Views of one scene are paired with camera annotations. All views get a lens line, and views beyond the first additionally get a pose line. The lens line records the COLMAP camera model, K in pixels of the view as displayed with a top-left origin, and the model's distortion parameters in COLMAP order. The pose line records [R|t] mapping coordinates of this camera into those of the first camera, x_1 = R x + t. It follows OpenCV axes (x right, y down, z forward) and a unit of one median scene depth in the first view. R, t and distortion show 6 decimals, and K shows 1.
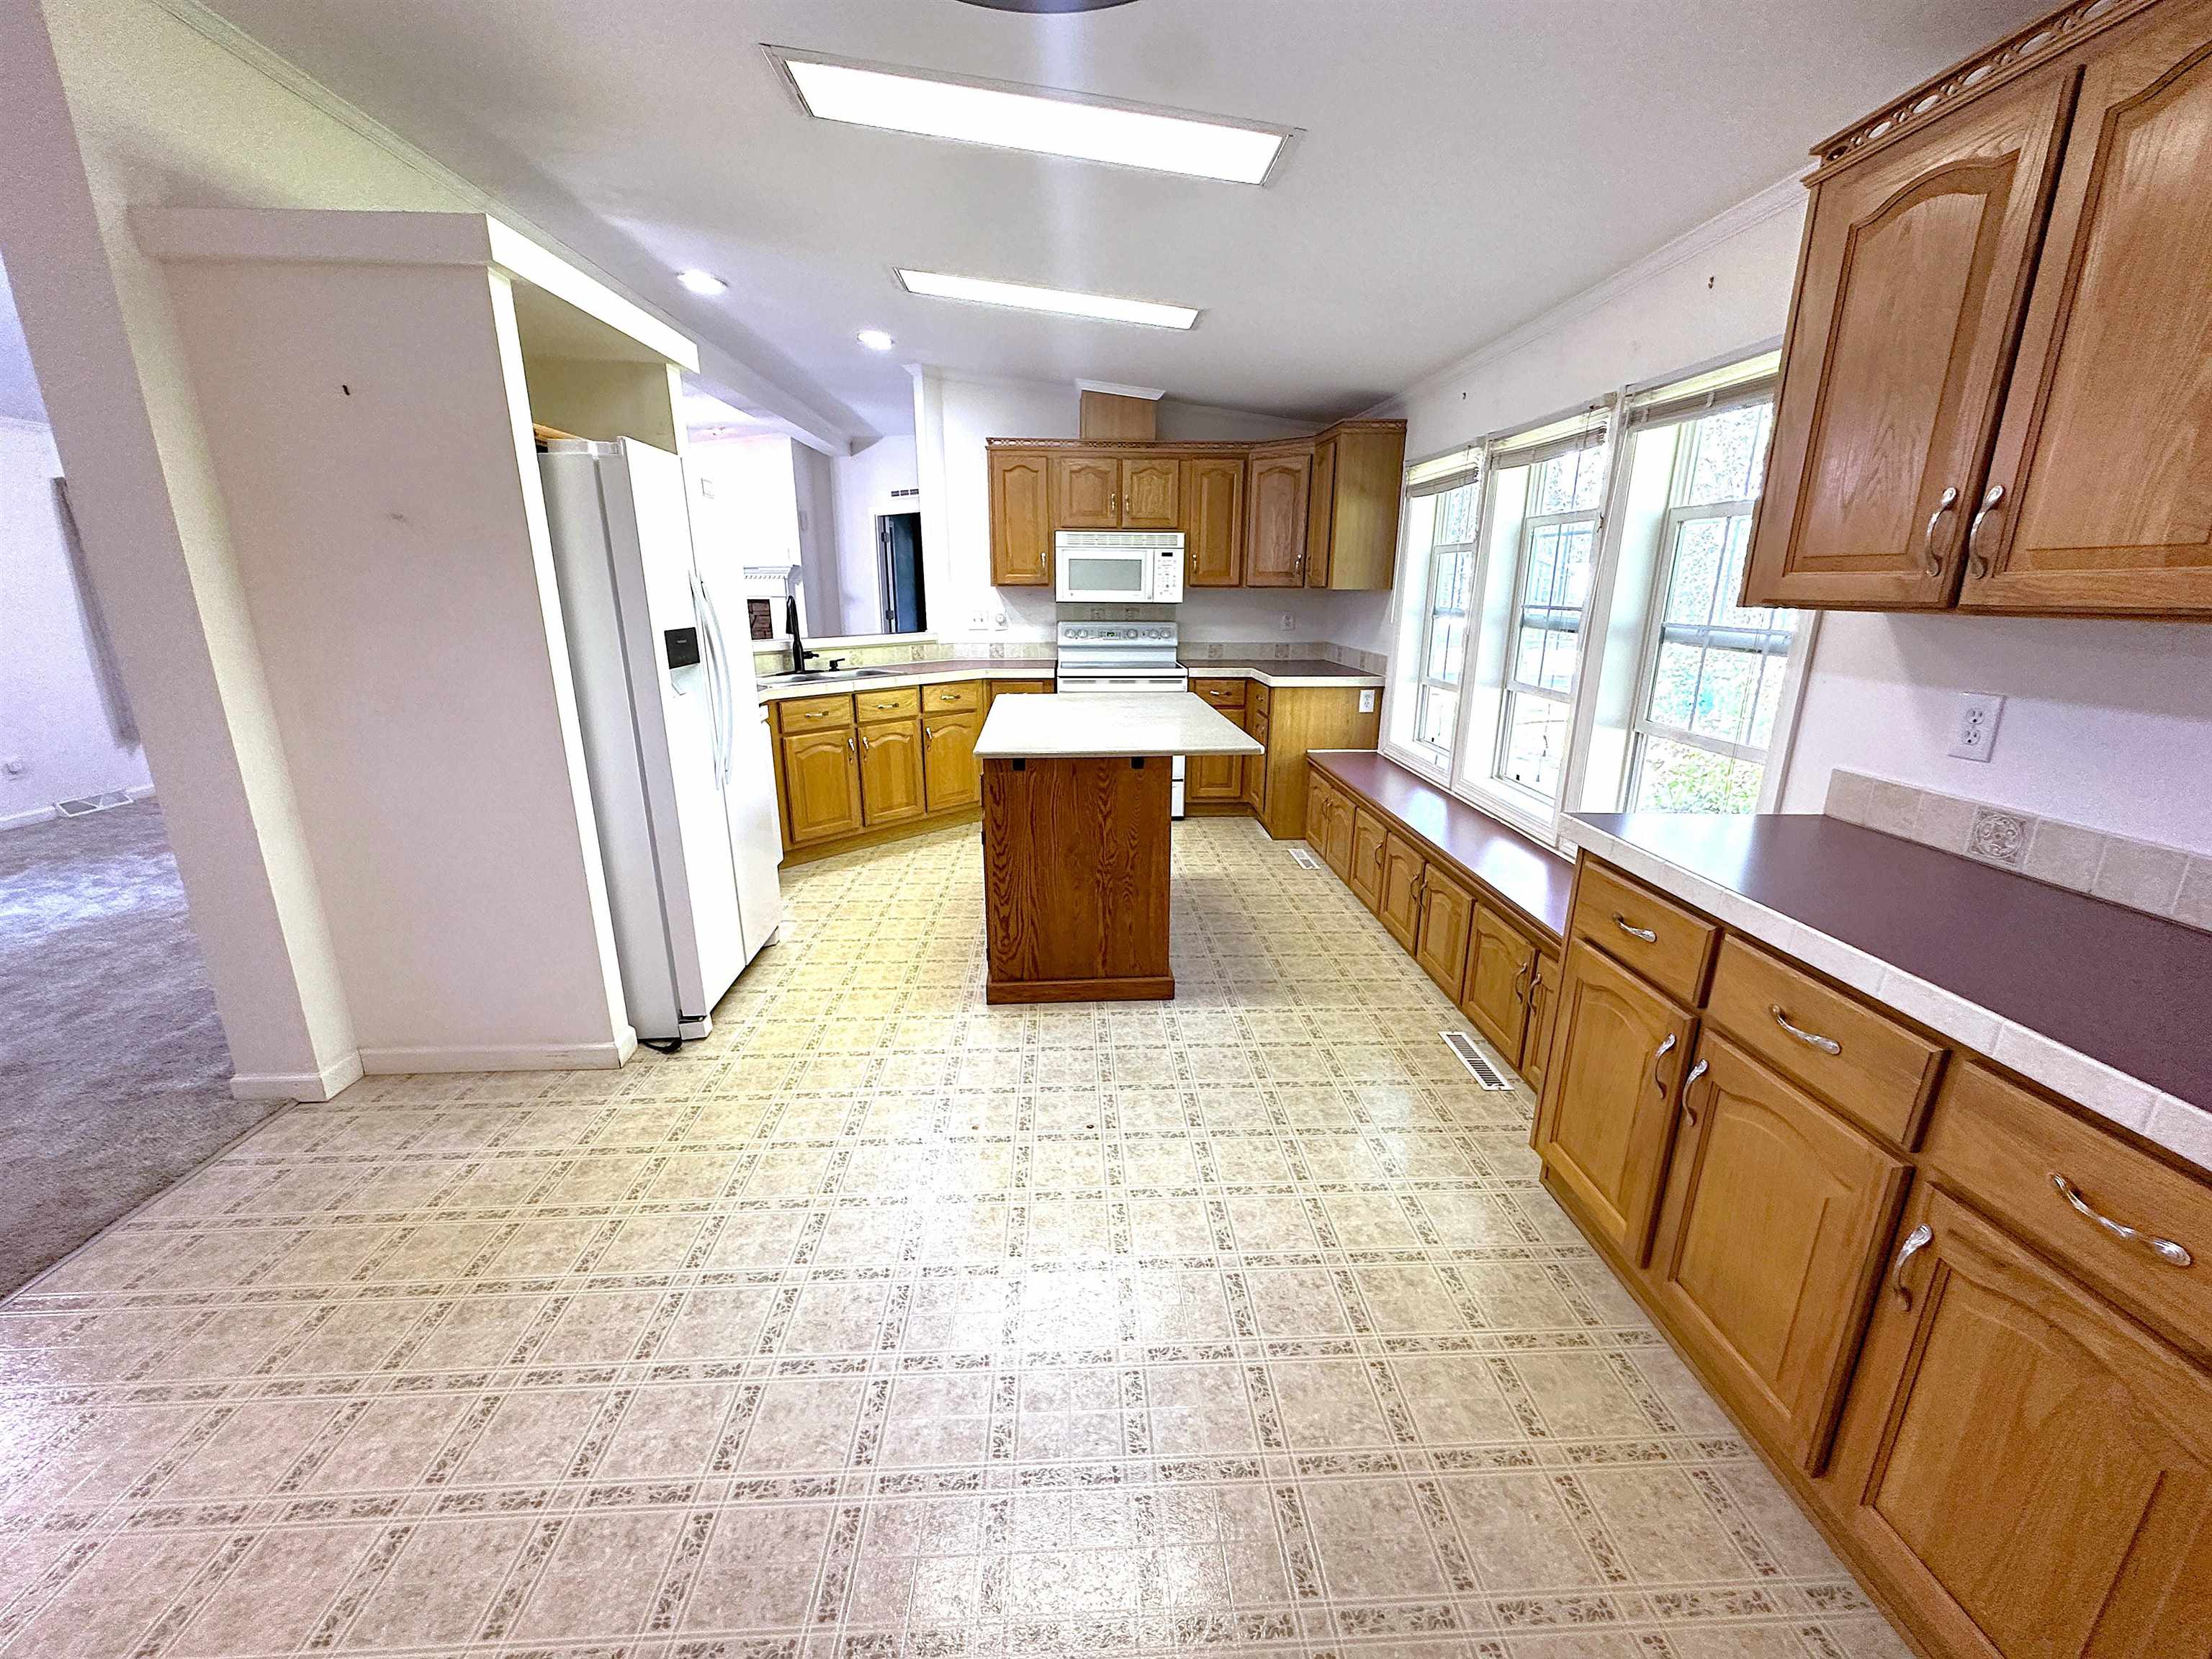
lens RADIAL K [[881.0, 0, 1108.2], [0, 881.0, 825.4], [0, 0, 1]] dist [-0.001027, 0.000389]
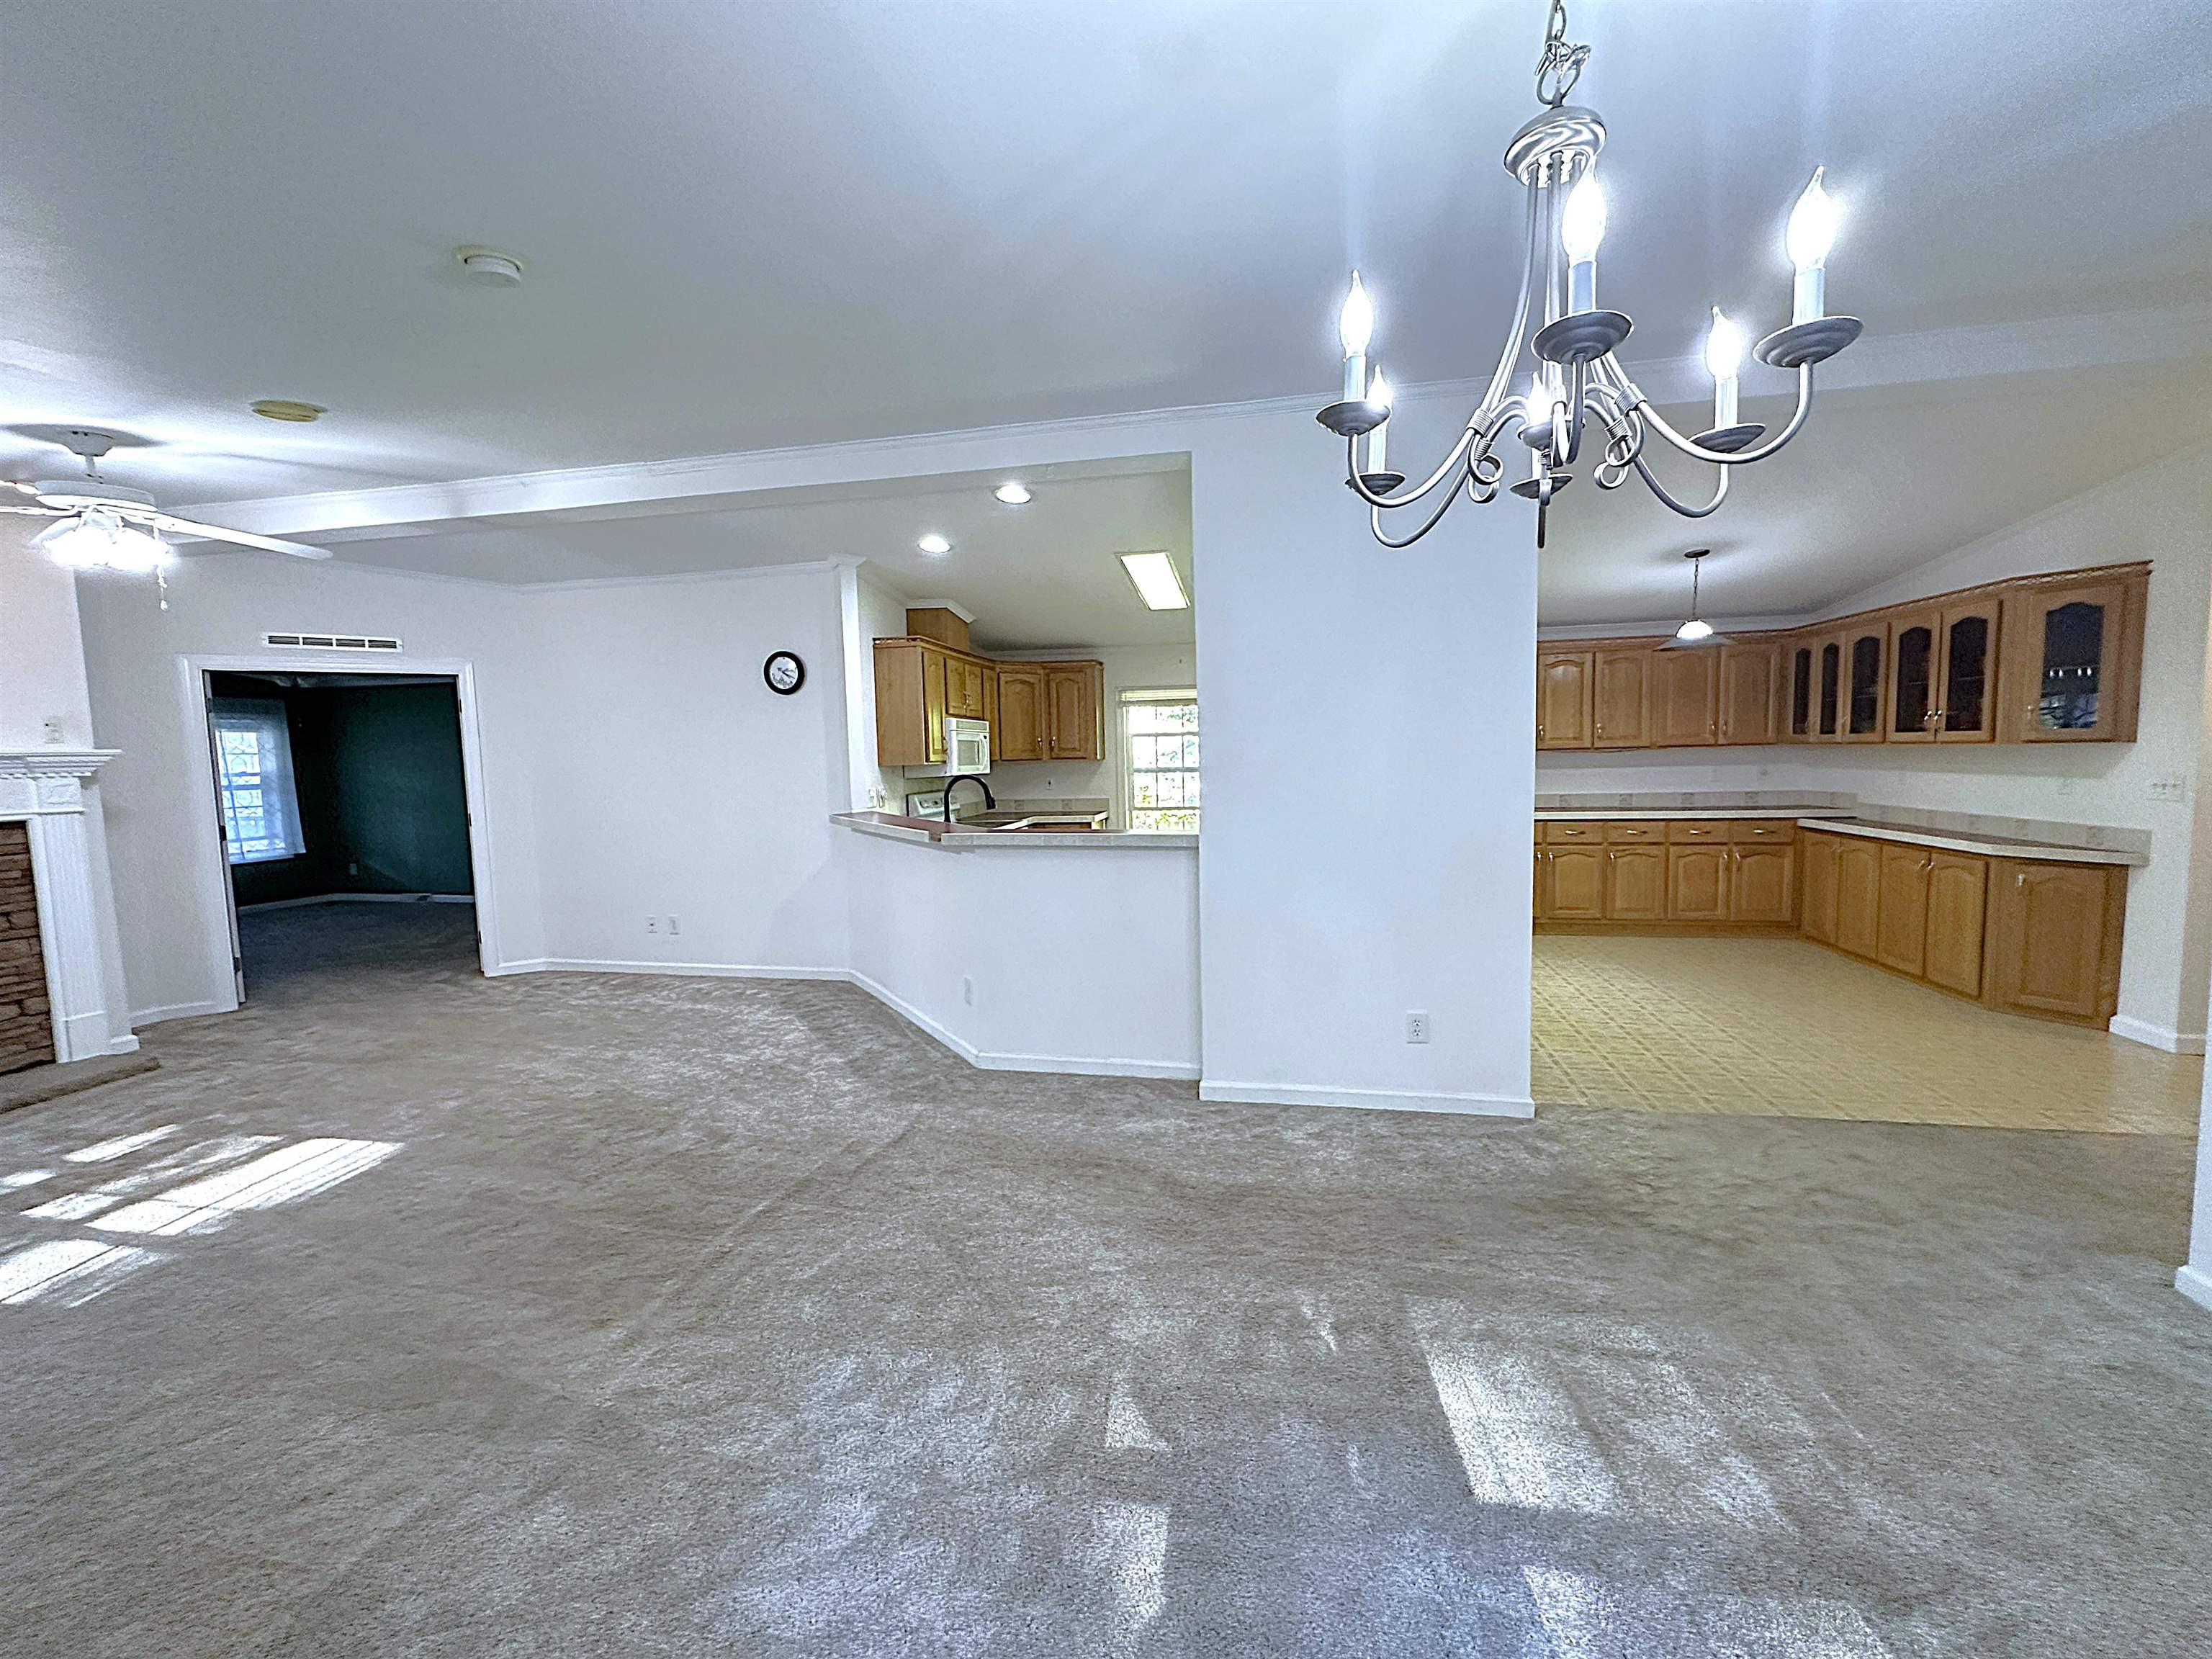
lens RADIAL K [[881.0, 0, 1108.2], [0, 881.0, 825.4], [0, 0, 1]] dist [-0.001027, 0.000389]
pose [[0.242057, -0.088580, 0.966210, -1.276309], [0.284232, 0.958610, 0.016677, -0.172988], [-0.927696, 0.270591, 0.257215, 0.603135]]
